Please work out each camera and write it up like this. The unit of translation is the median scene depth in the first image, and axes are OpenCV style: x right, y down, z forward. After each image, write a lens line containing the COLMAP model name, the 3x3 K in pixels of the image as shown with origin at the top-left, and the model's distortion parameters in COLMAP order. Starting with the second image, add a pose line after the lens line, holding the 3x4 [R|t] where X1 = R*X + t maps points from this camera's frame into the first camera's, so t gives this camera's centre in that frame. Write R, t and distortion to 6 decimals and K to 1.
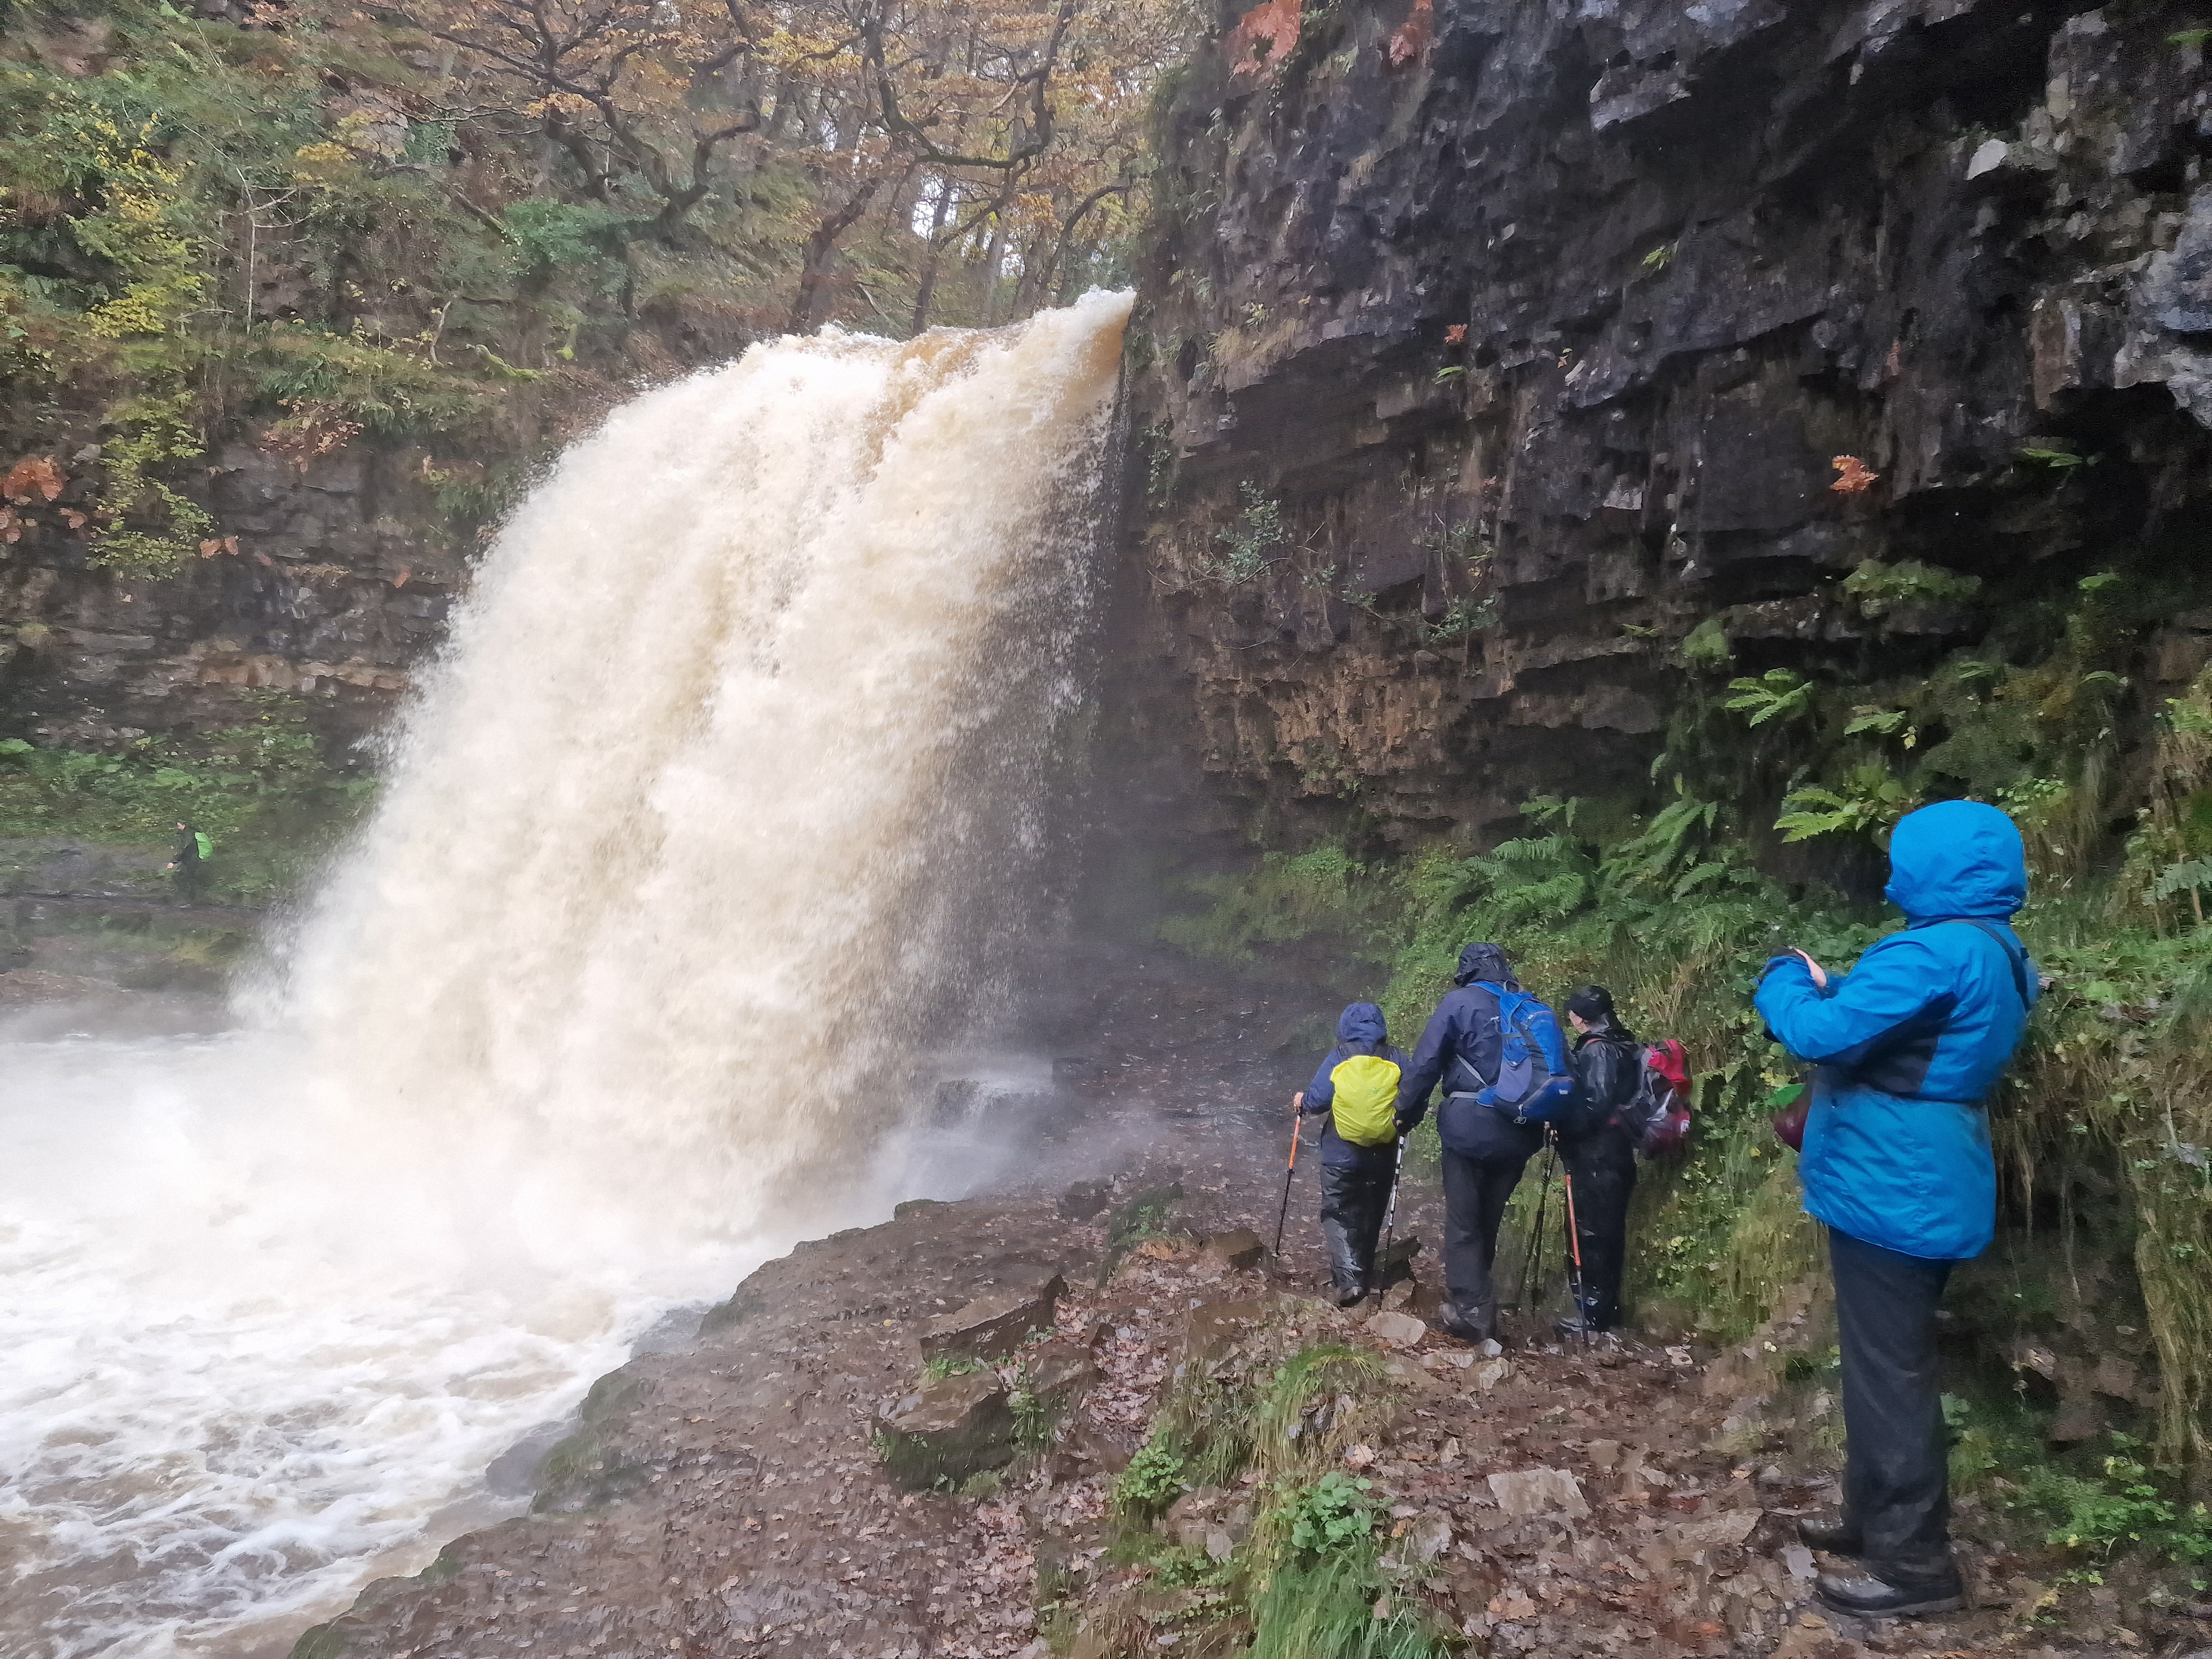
lens RADIAL K [[1437.7, 0, 1109.0], [0, 1437.7, 847.4], [0, 0, 1]] dist [0.068884, -0.067336]
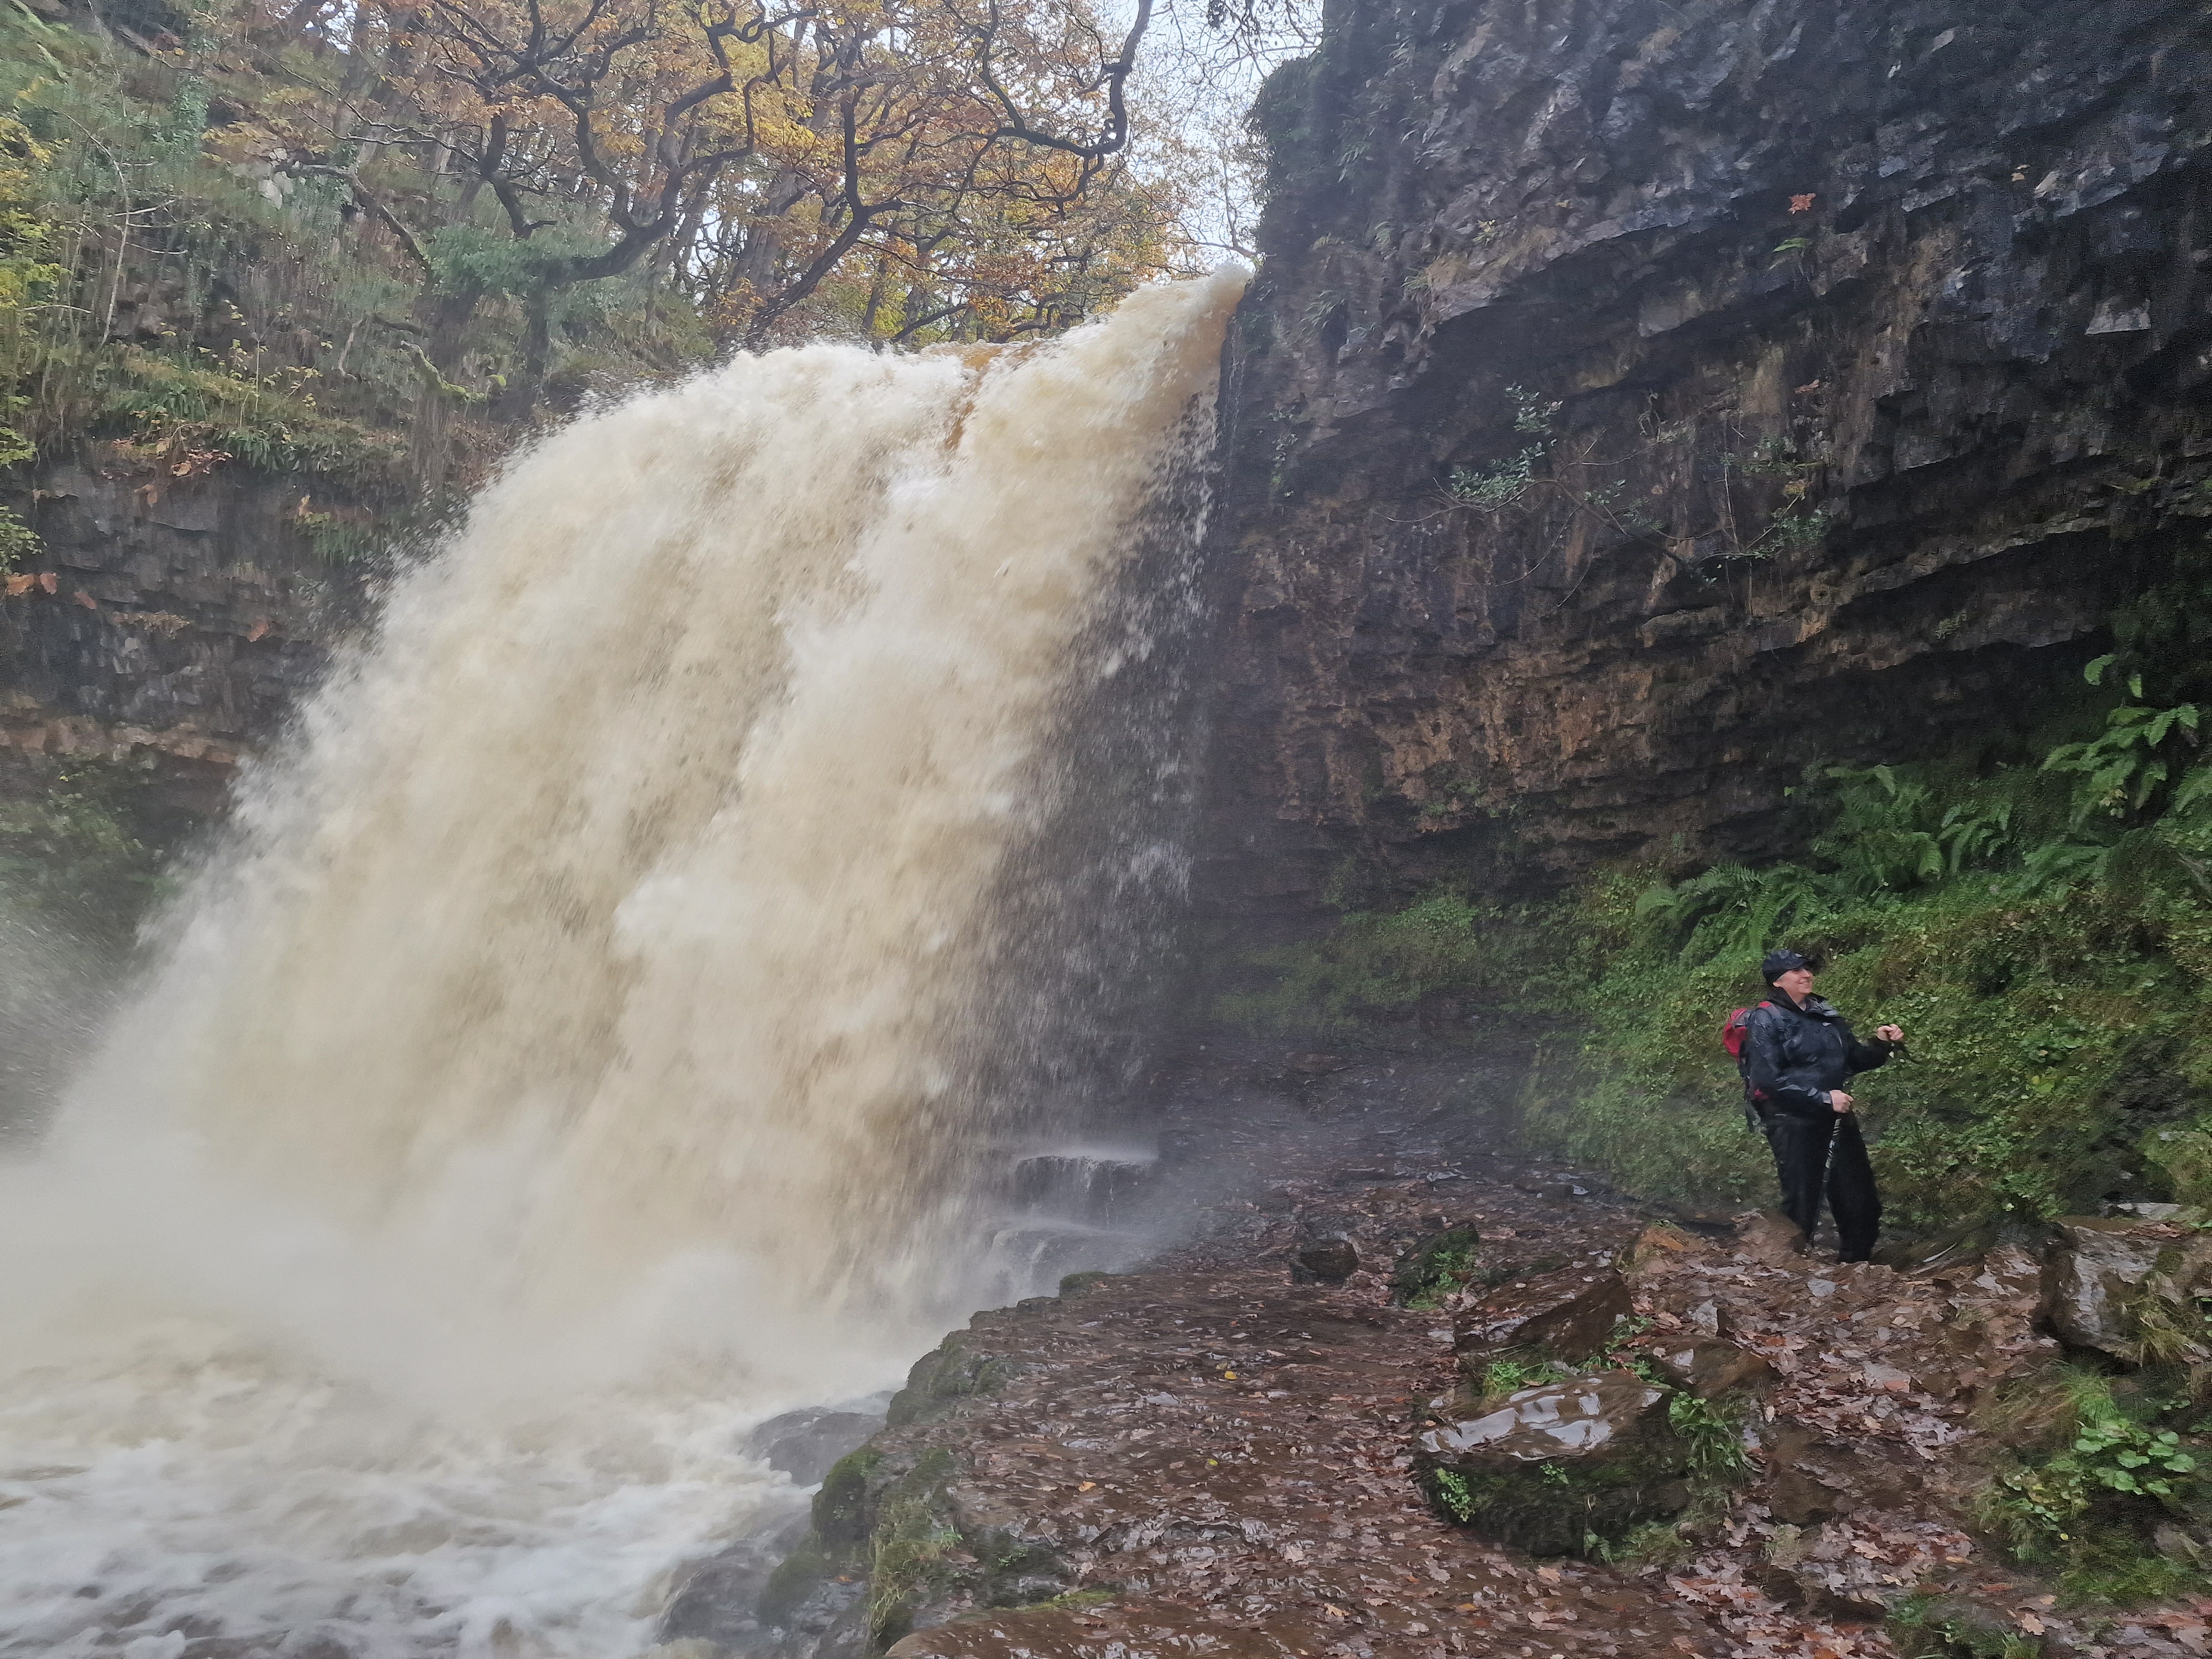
lens RADIAL K [[1449.0, 0, 1106.0], [0, 1449.0, 829.5], [0, 0, 1]] dist [0.071815, -0.067455]
pose [[0.989155, 0.029251, 0.143935, -0.193565], [-0.006566, 0.987795, -0.155620, 0.106475], [-0.146730, 0.152987, 0.977274, 0.165669]]
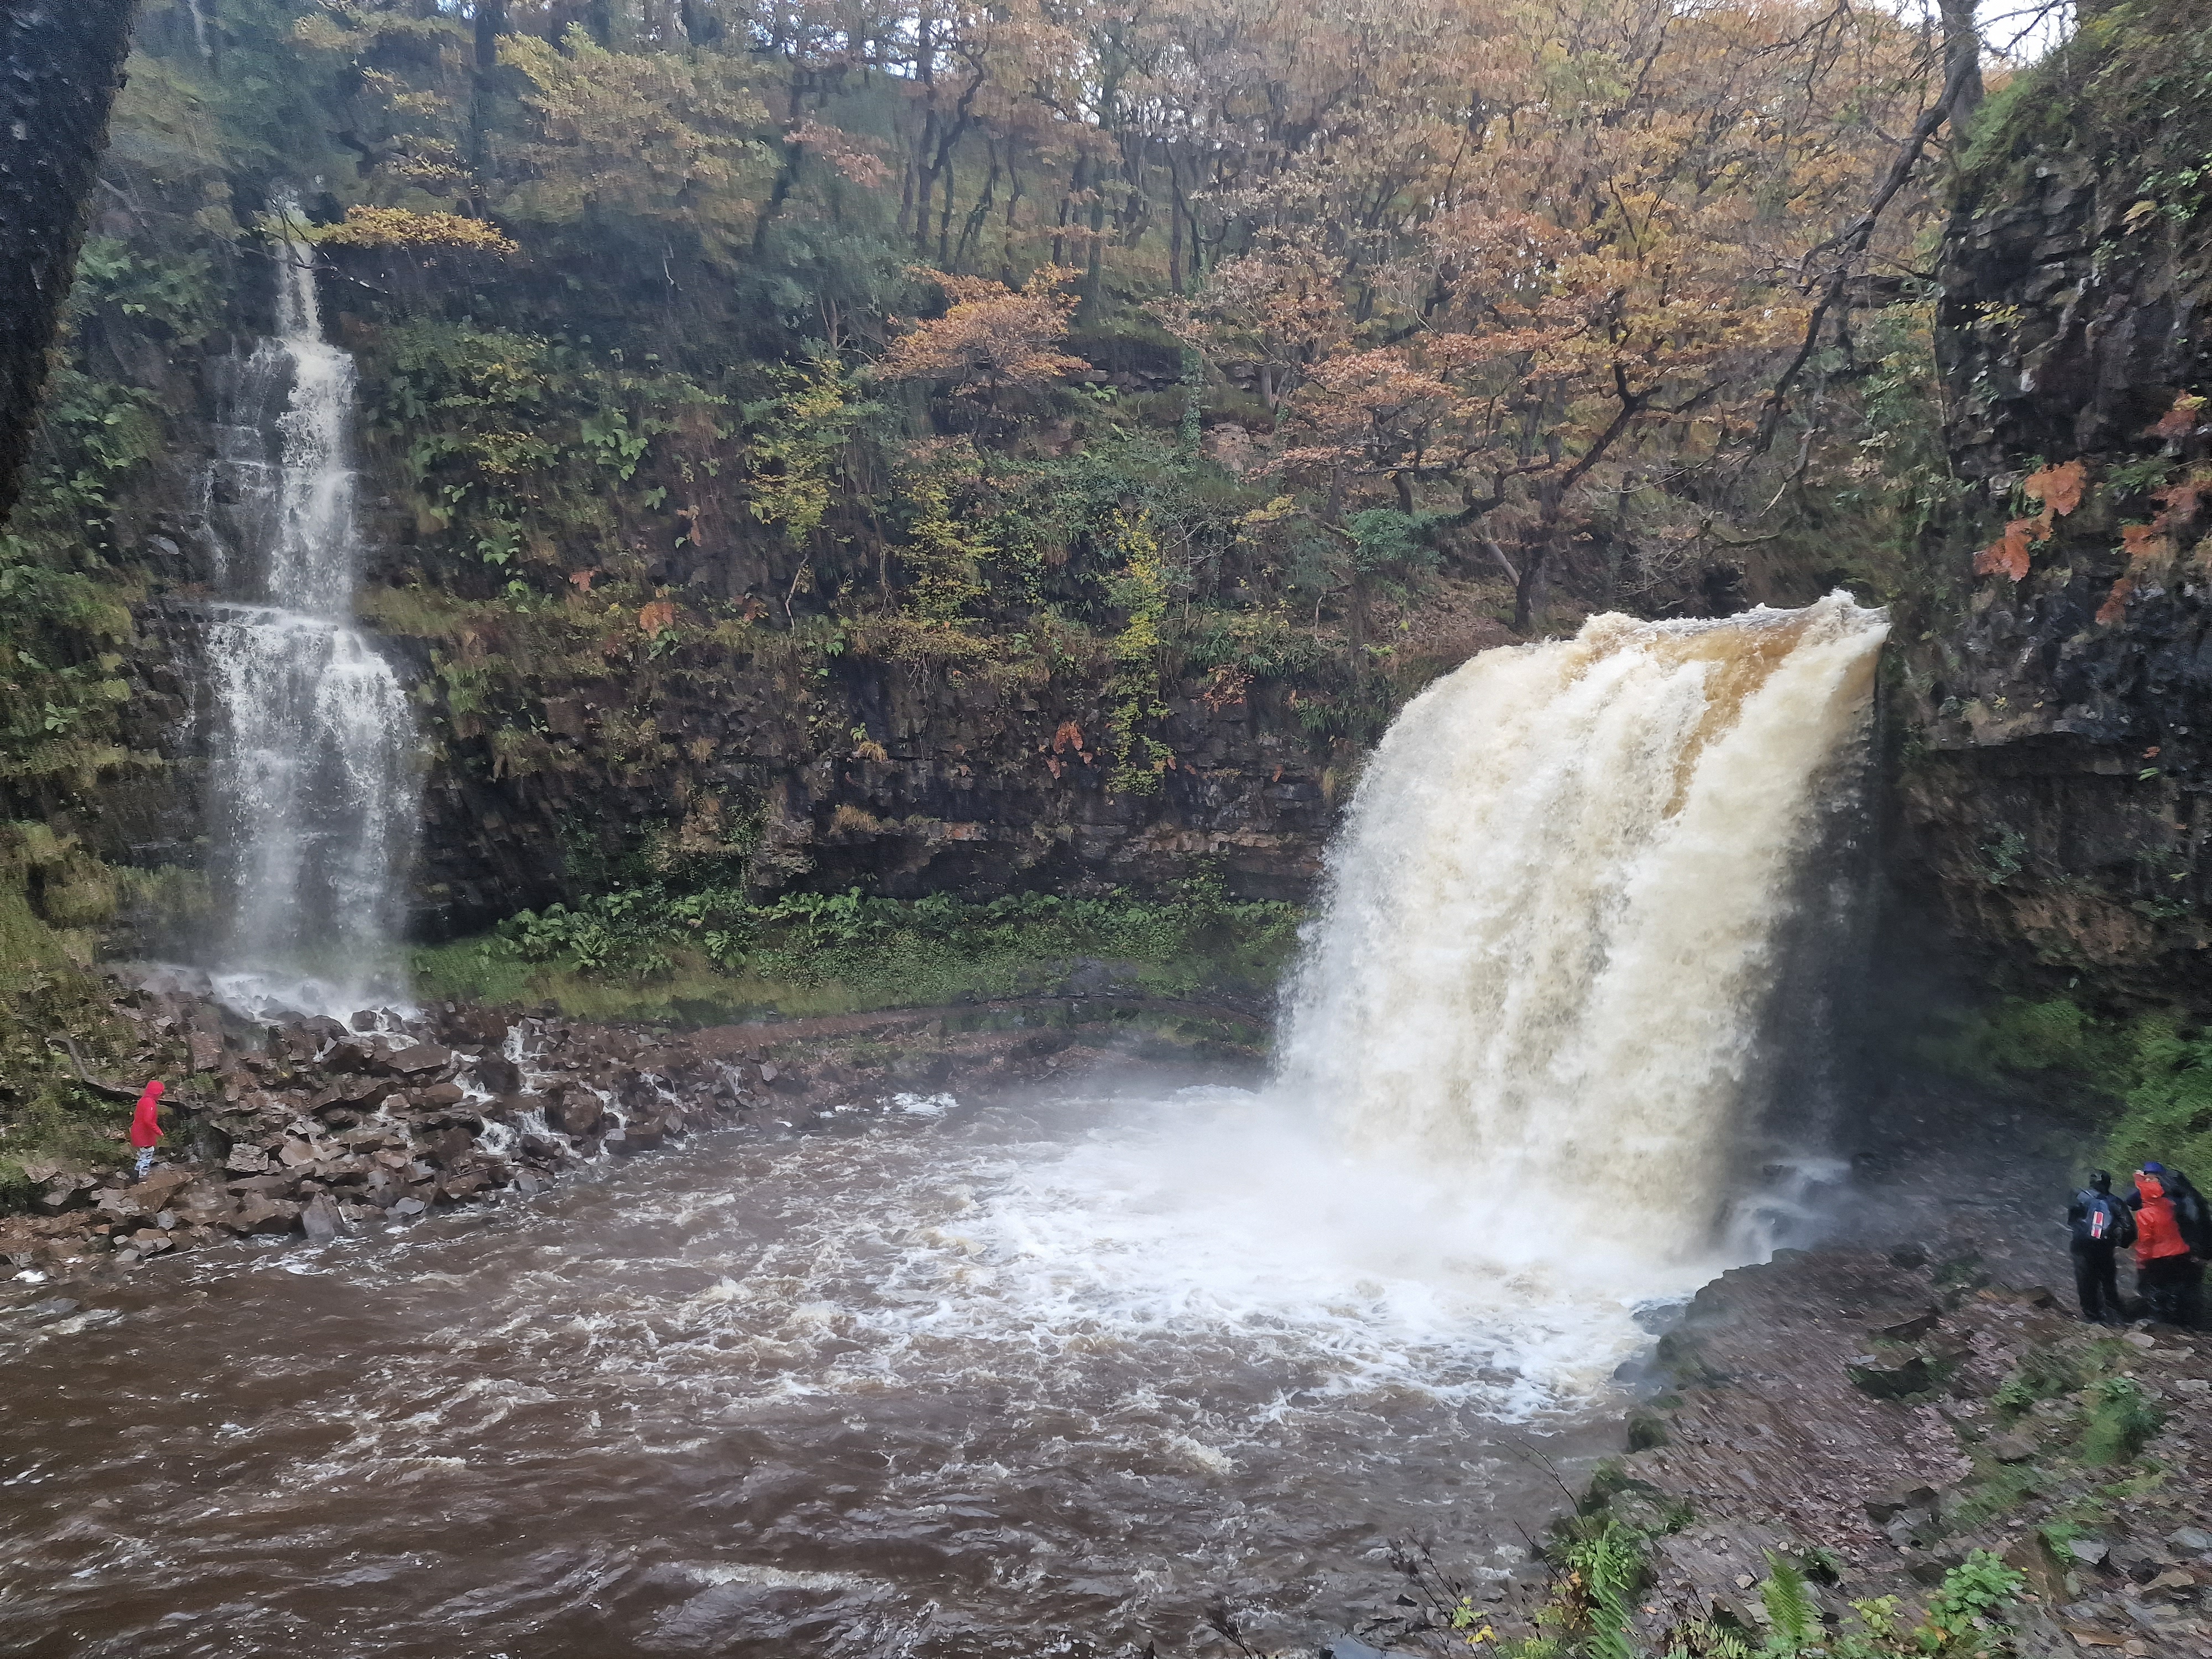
lens RADIAL K [[1437.7, 0, 1109.0], [0, 1437.7, 847.4], [0, 0, 1]] dist [0.068884, -0.067336]
pose [[0.918511, -0.045736, -0.392742, -0.134998], [0.047457, 0.998859, -0.005333, -0.193302], [0.392538, -0.013739, 0.919633, -0.665202]]
